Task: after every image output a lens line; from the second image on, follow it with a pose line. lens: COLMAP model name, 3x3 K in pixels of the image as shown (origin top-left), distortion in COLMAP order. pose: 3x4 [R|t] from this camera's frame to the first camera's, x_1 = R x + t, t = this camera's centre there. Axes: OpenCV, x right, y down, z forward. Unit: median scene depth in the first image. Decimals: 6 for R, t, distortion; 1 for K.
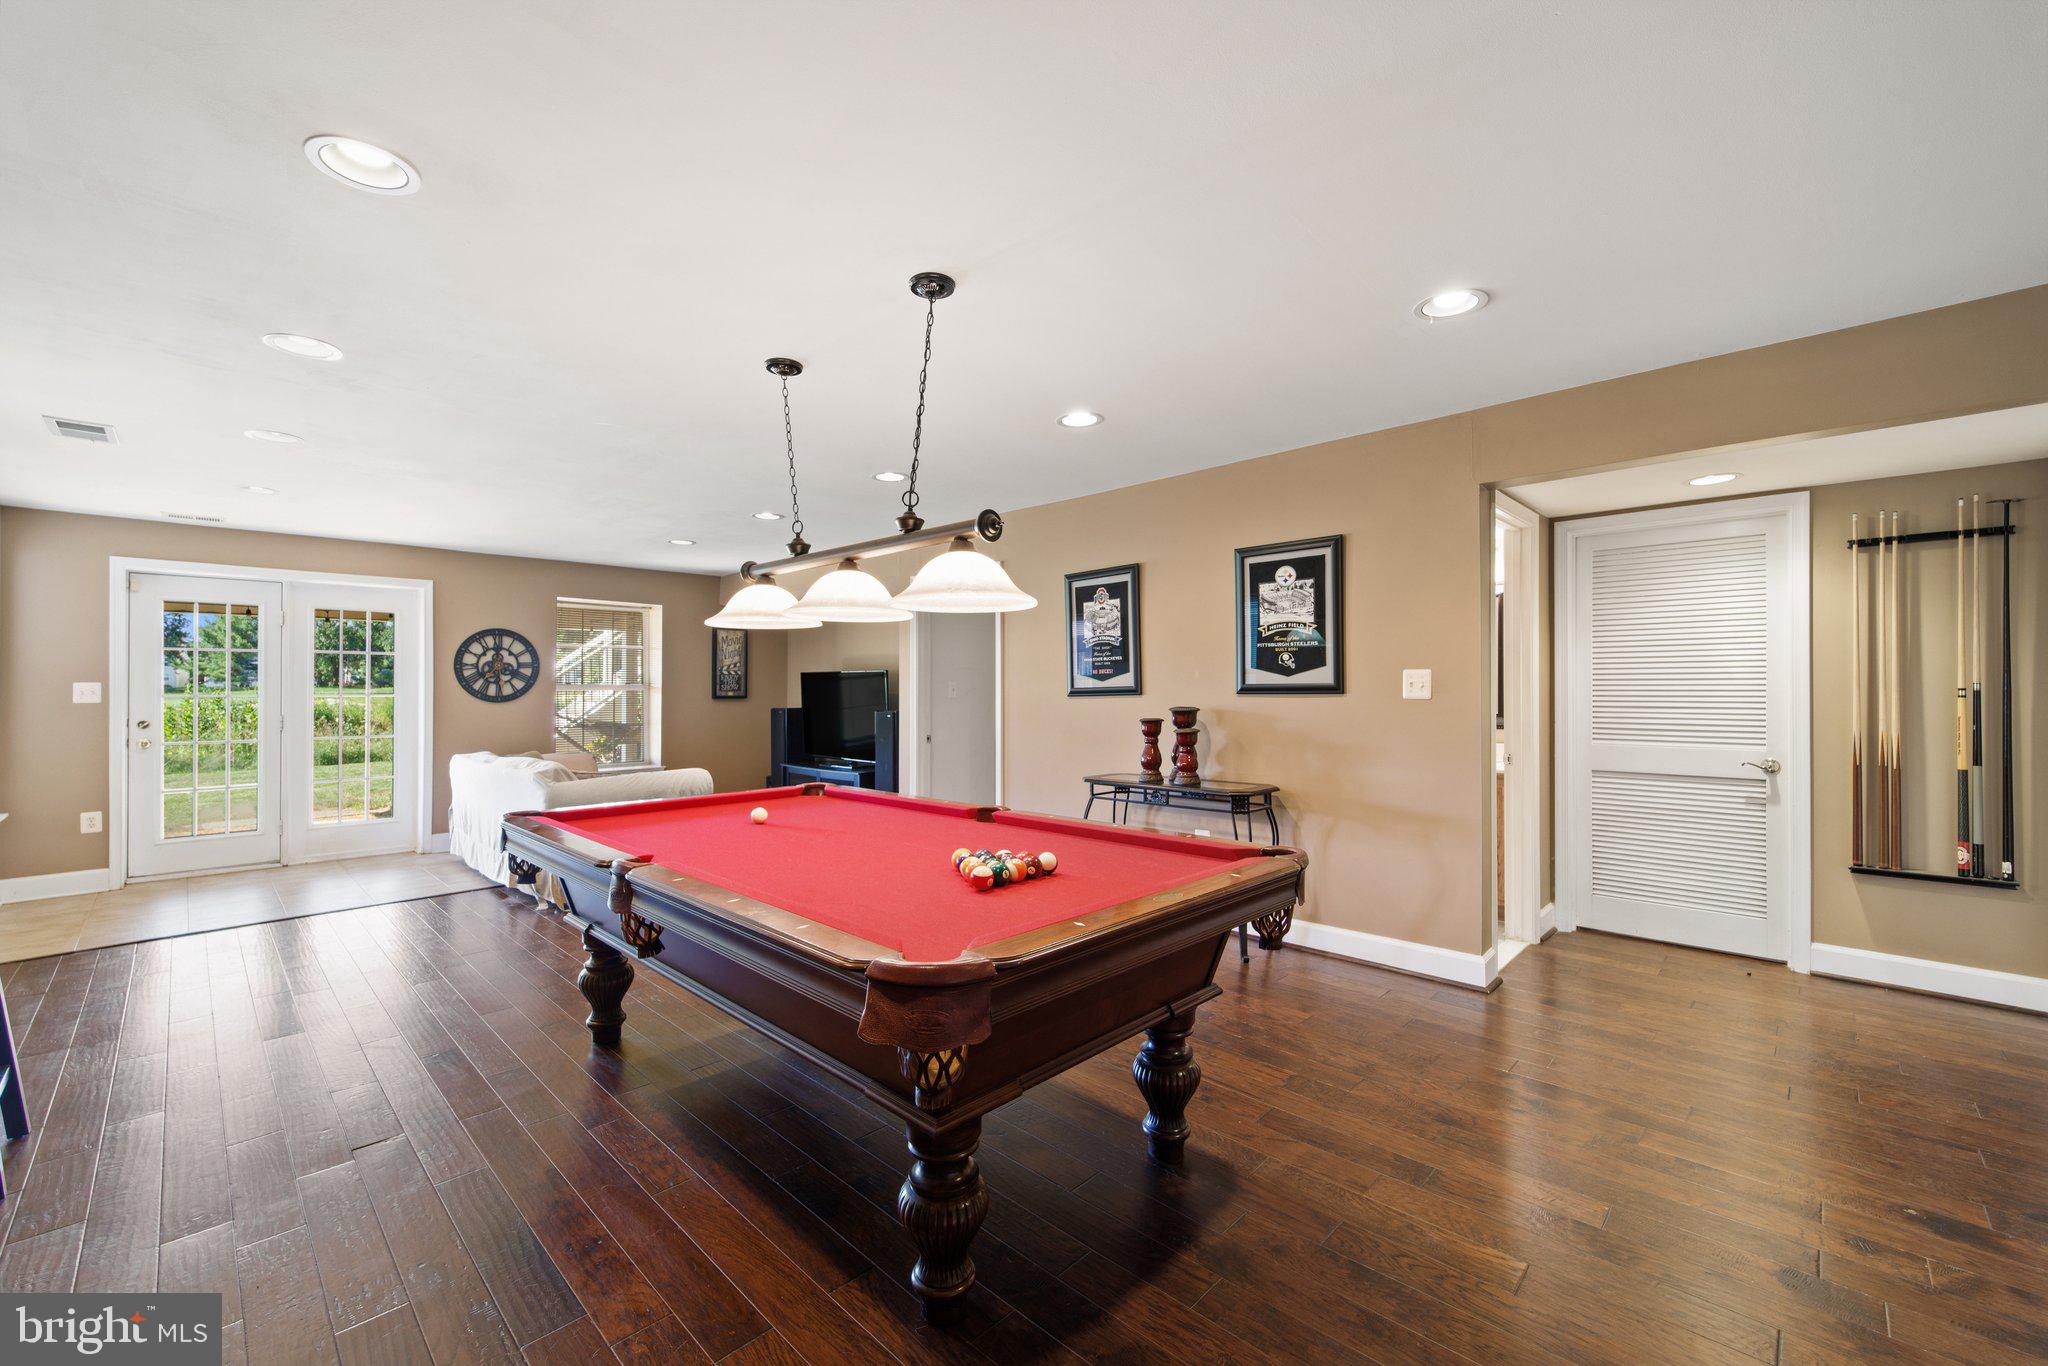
lens RADIAL K [[837.2, 0, 987.7], [0, 837.2, 684.3], [0, 0, 1]] dist [0.002499, 0.000007]
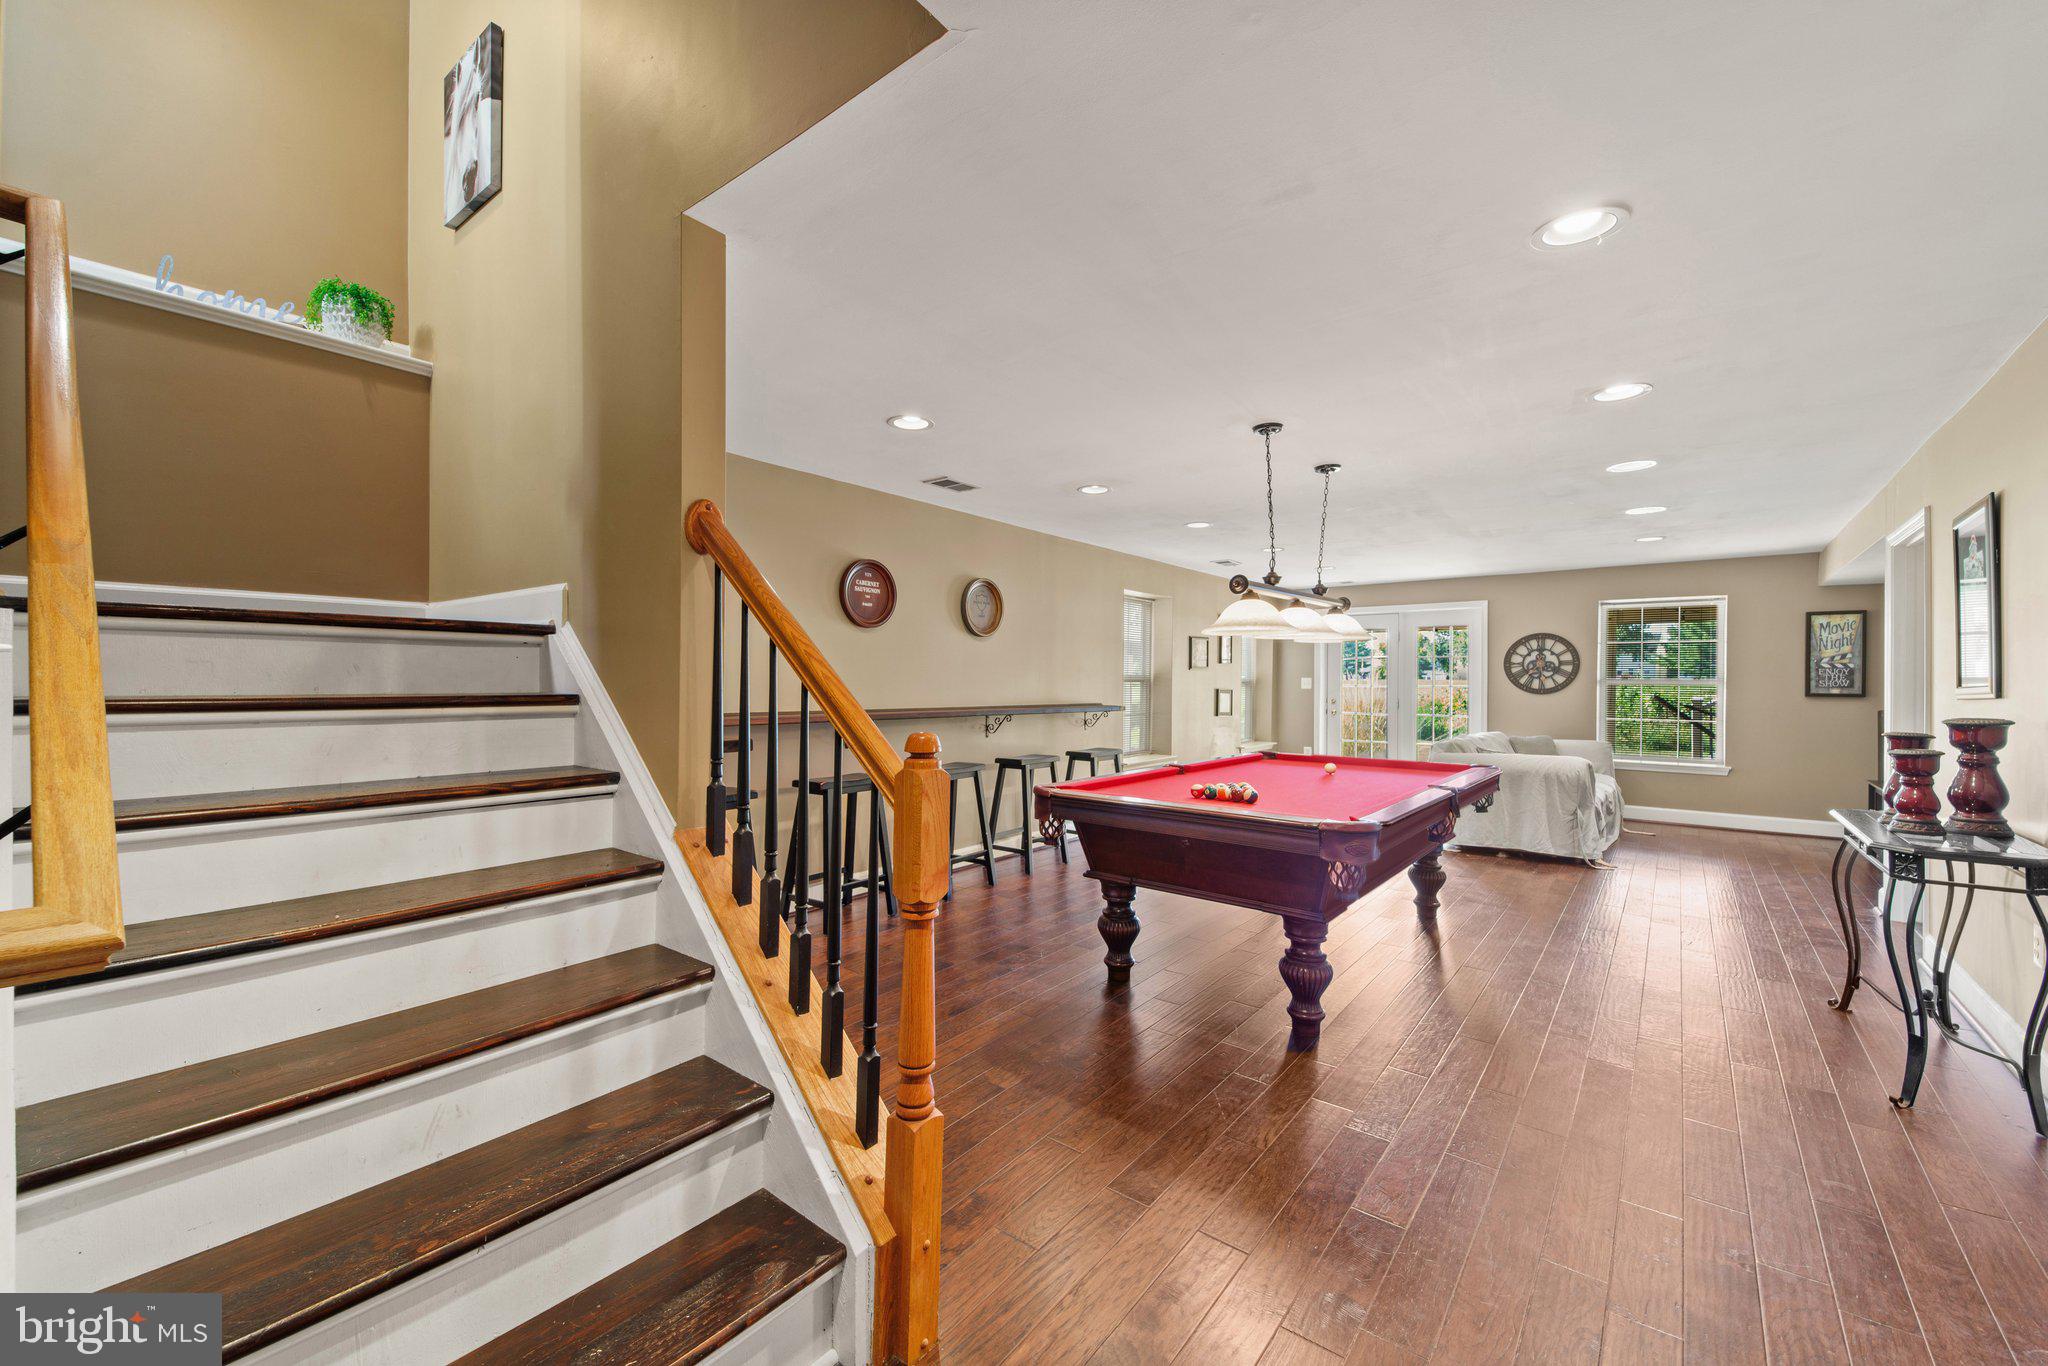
lens RADIAL K [[793.3, 0, 1020.3], [0, 793.3, 677.5], [0, 0, 1]] dist [0.032472, -0.015992]
pose [[0.111632, 0.000187, -0.993750, 0.487868], [-0.000975, 1.000000, 0.000078, -0.001853], [0.993749, 0.000960, 0.111632, 0.127062]]
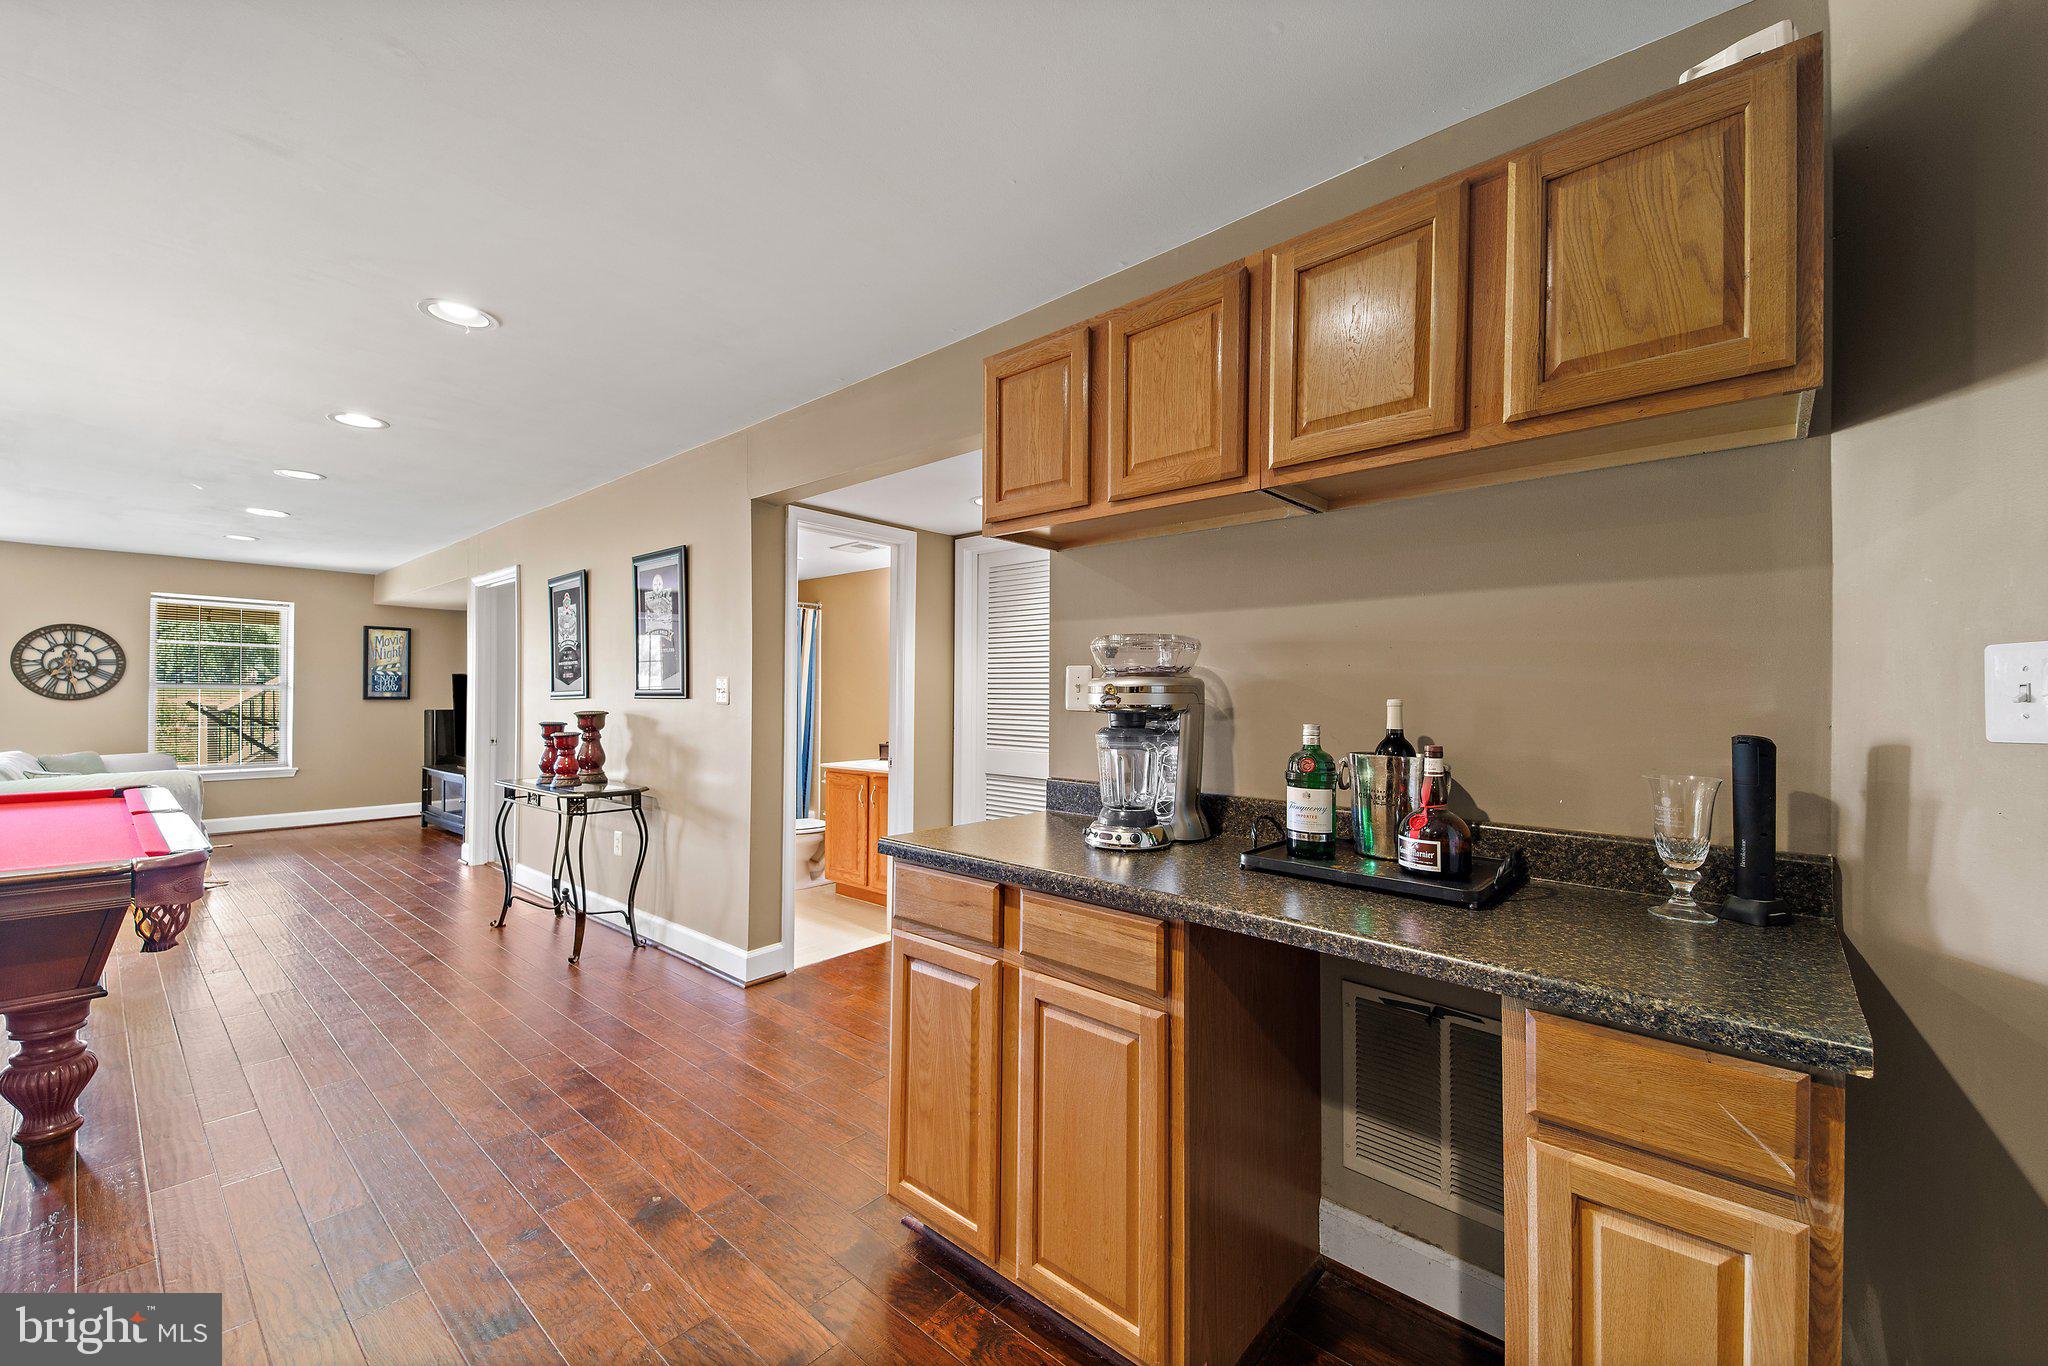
lens RADIAL K [[801.7, 0, 1025.6], [0, 801.7, 702.6], [0, 0, 1]] dist [0.025103, -0.016377]
pose [[0.996432, 0.010494, 0.083746, 0.440846], [-0.011702, 0.999834, 0.013952, -0.001623], [-0.083586, -0.014882, 0.996389, -0.014255]]
